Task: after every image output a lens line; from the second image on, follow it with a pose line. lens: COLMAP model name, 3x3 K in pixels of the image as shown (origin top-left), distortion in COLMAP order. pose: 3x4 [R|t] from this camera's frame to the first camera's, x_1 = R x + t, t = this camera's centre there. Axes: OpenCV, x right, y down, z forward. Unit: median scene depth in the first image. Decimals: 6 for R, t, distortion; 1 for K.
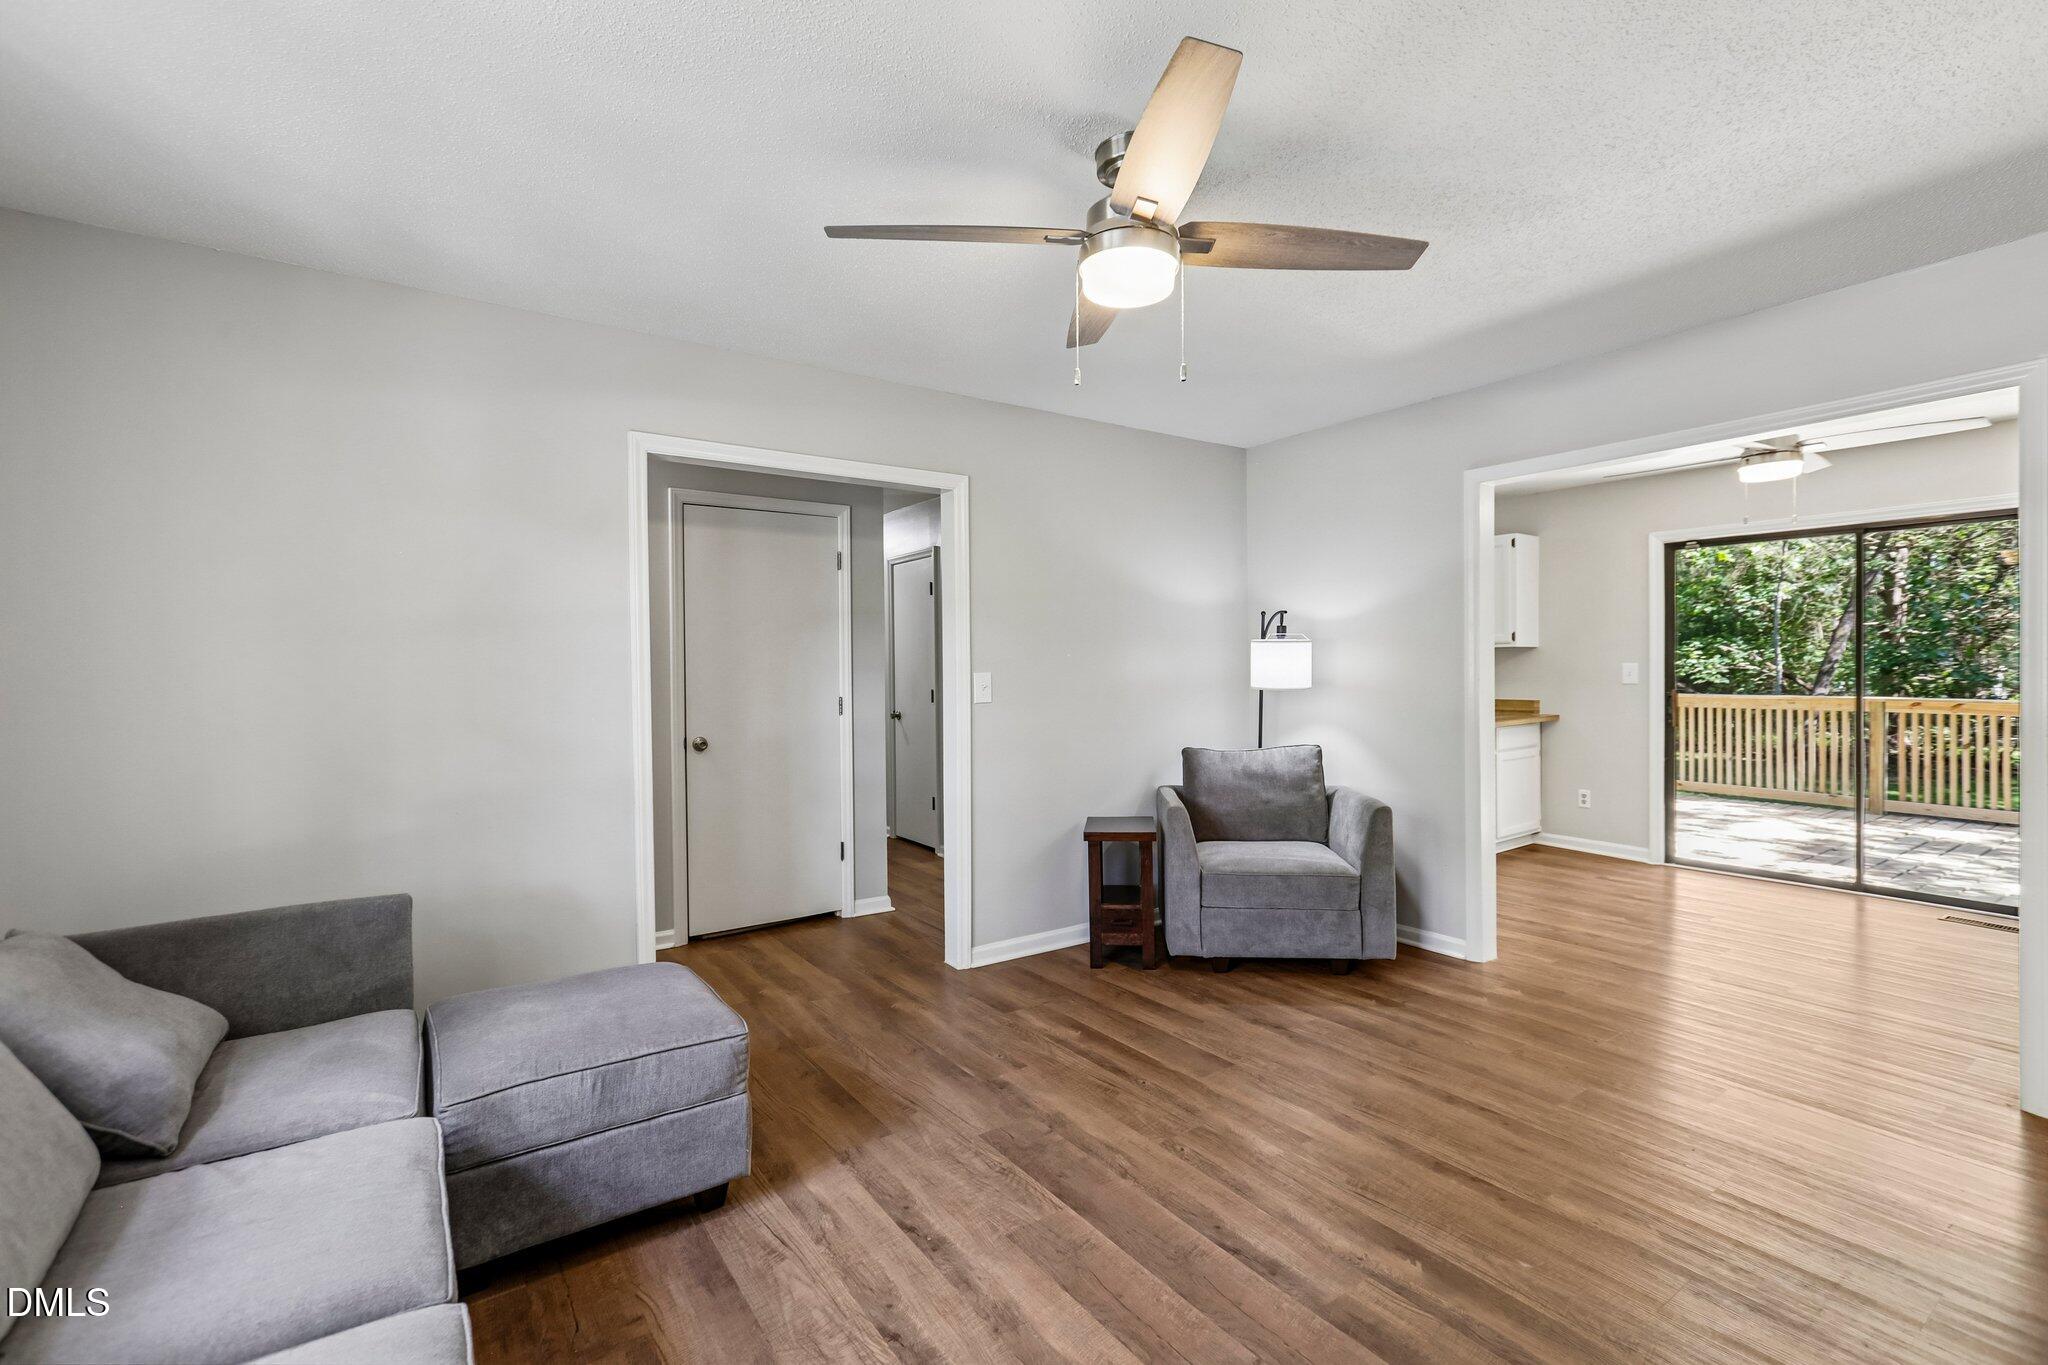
lens RADIAL K [[902.6, 0, 1003.6], [0, 902.6, 674.0], [0, 0, 1]] dist [-0.004293, 0.001541]
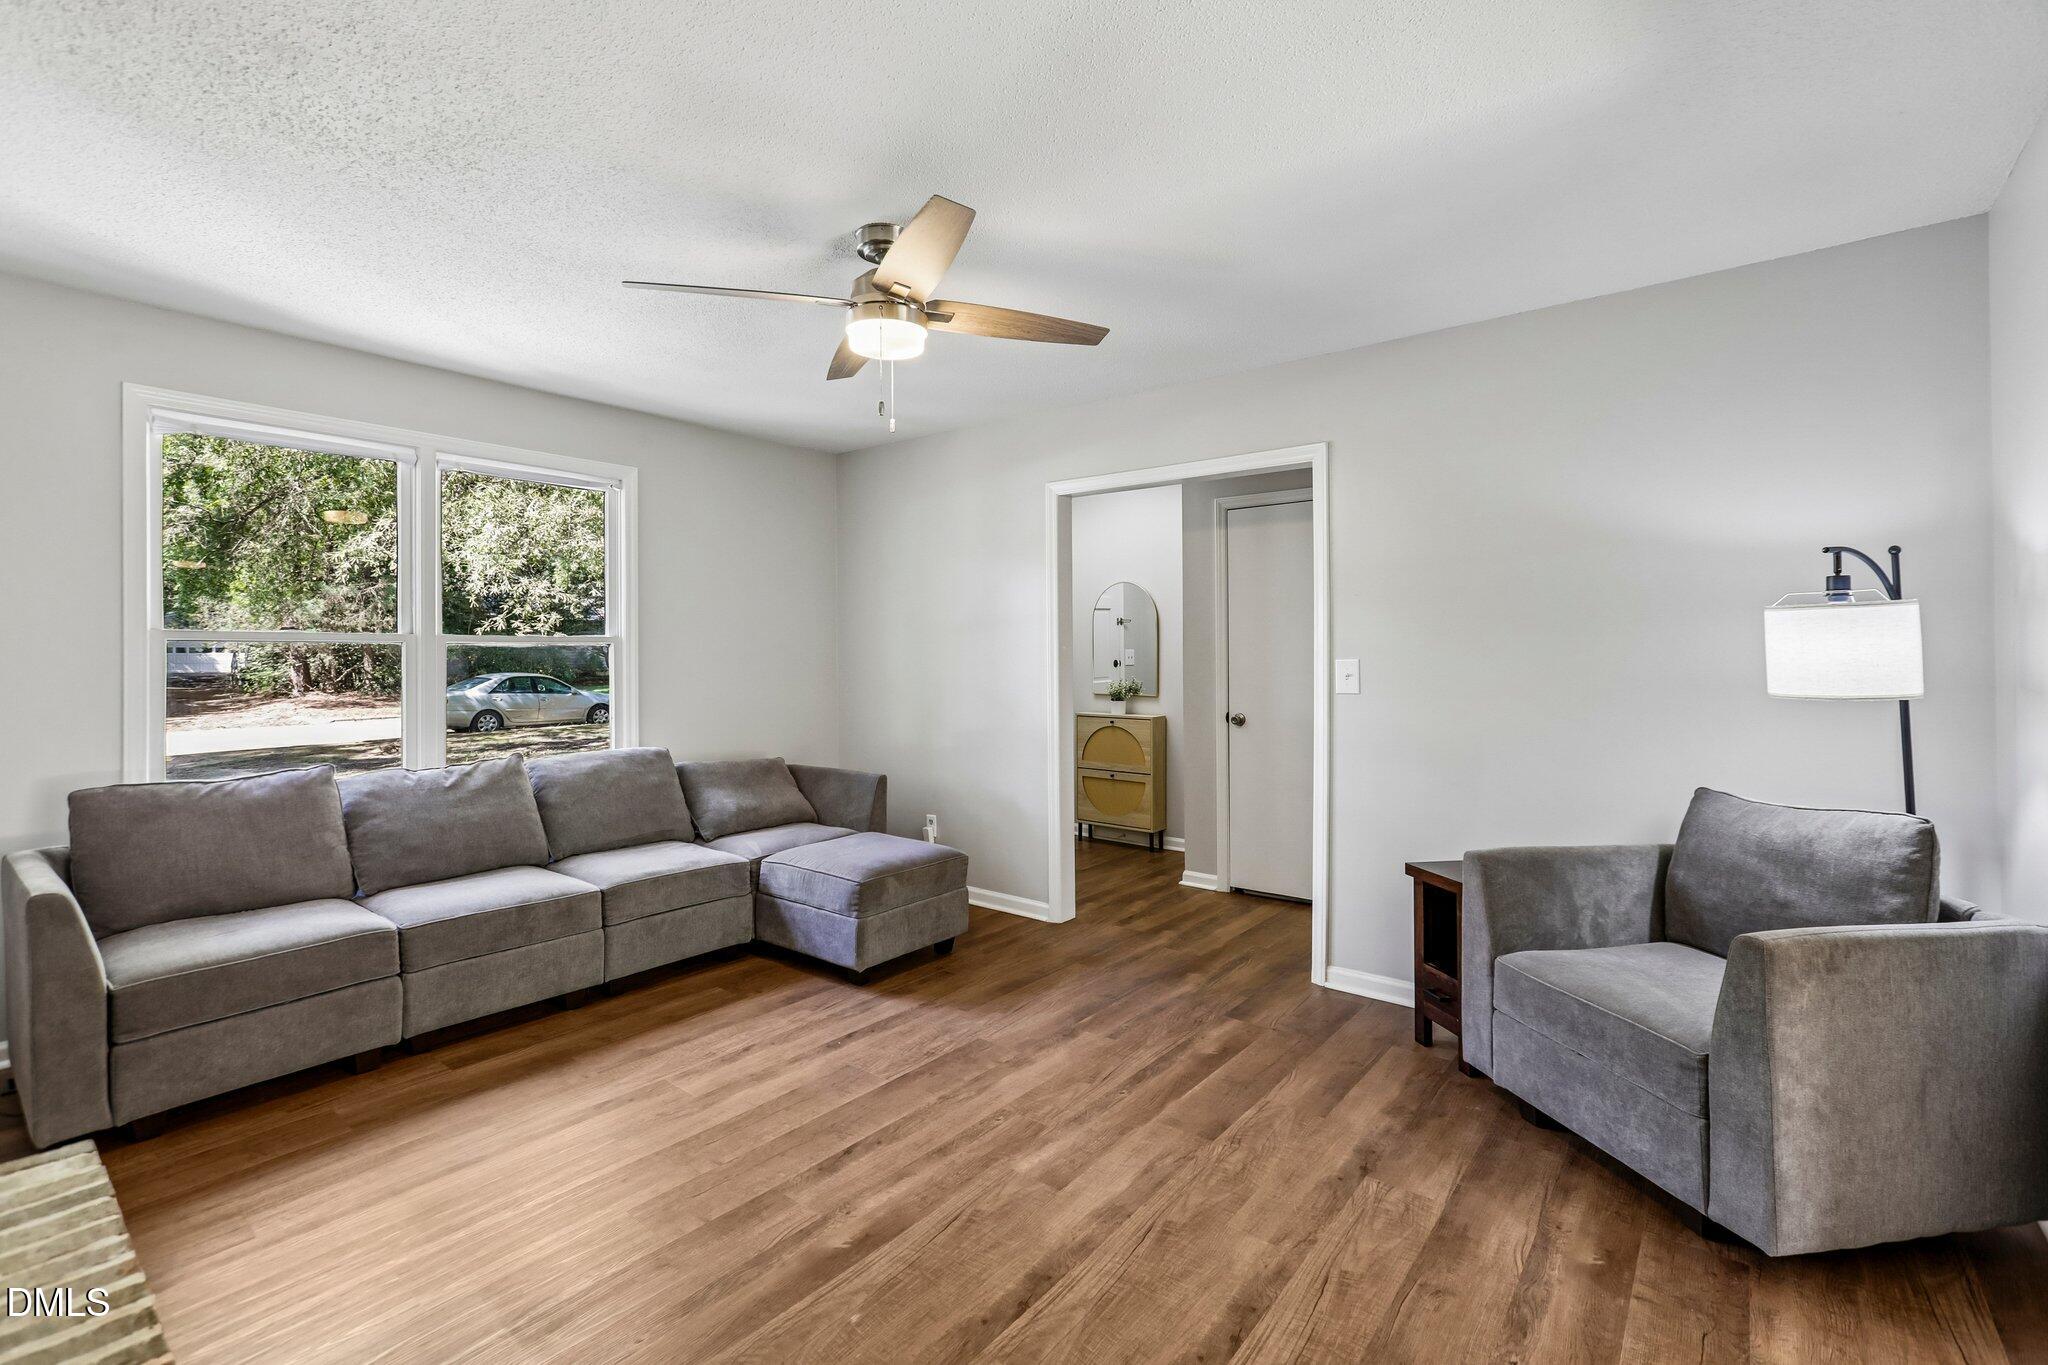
lens RADIAL K [[902.6, 0, 1005.0], [0, 902.6, 668.3], [0, 0, 1]] dist [-0.004293, 0.001541]
pose [[0.292065, 0.021272, -0.956162, 0.999332], [-0.006605, 0.999774, 0.020225, -0.010780], [0.956376, 0.000408, 0.292140, 0.596137]]
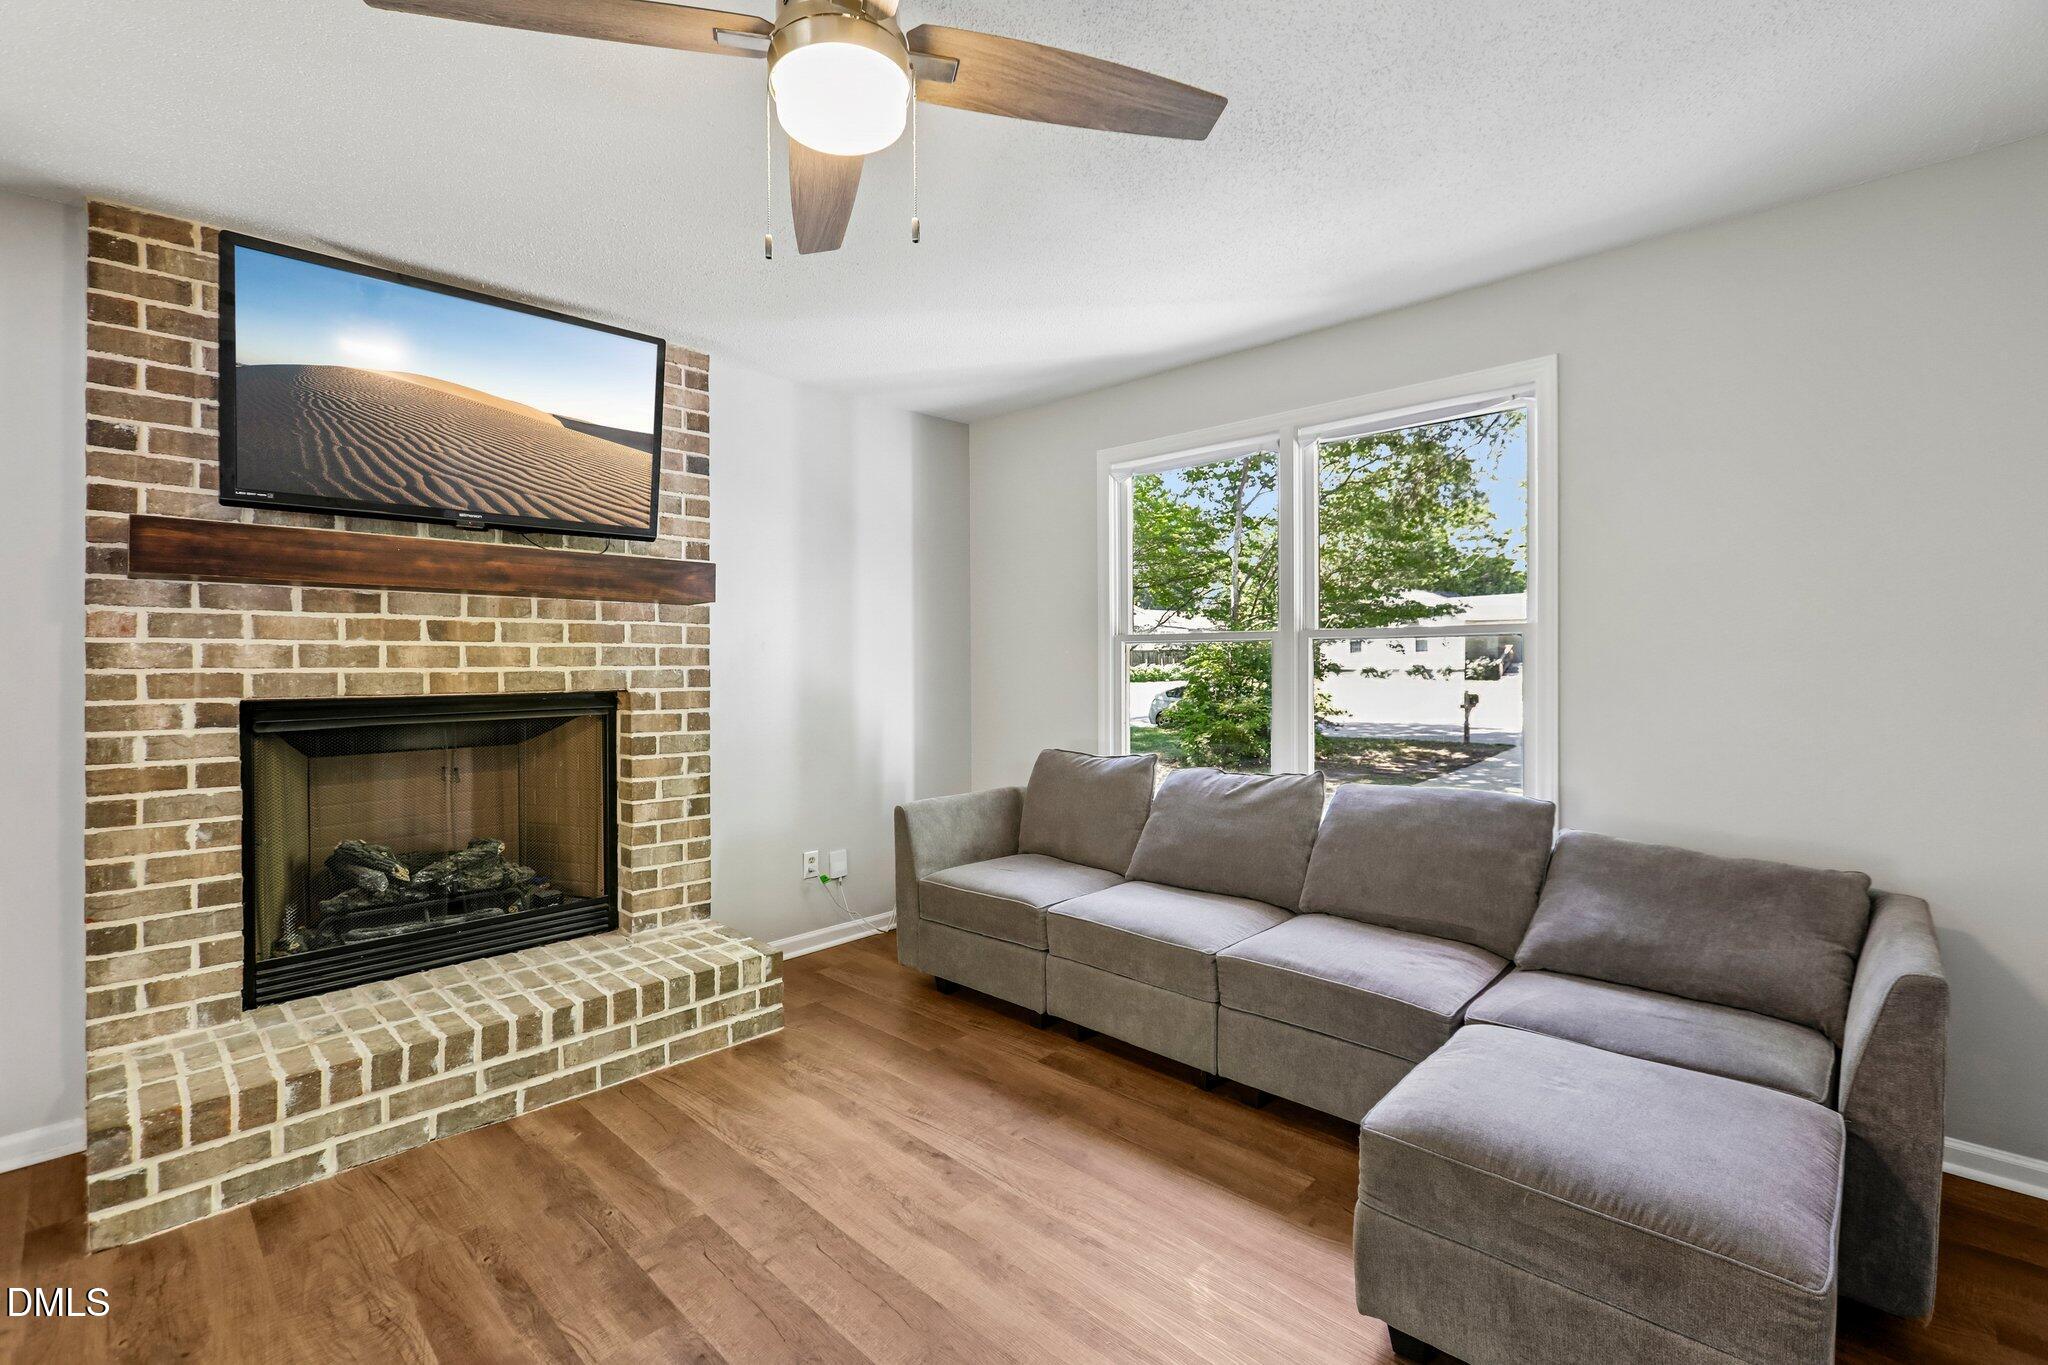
lens RADIAL K [[902.6, 0, 1015.8], [0, 902.6, 675.4], [0, 0, 1]] dist [-0.004293, 0.001541]
pose [[-0.975930, 0.016623, -0.217448, 0.122928], [0.012444, 0.999711, 0.020572, 0.002447], [0.217727, 0.017371, -0.975855, 1.272233]]
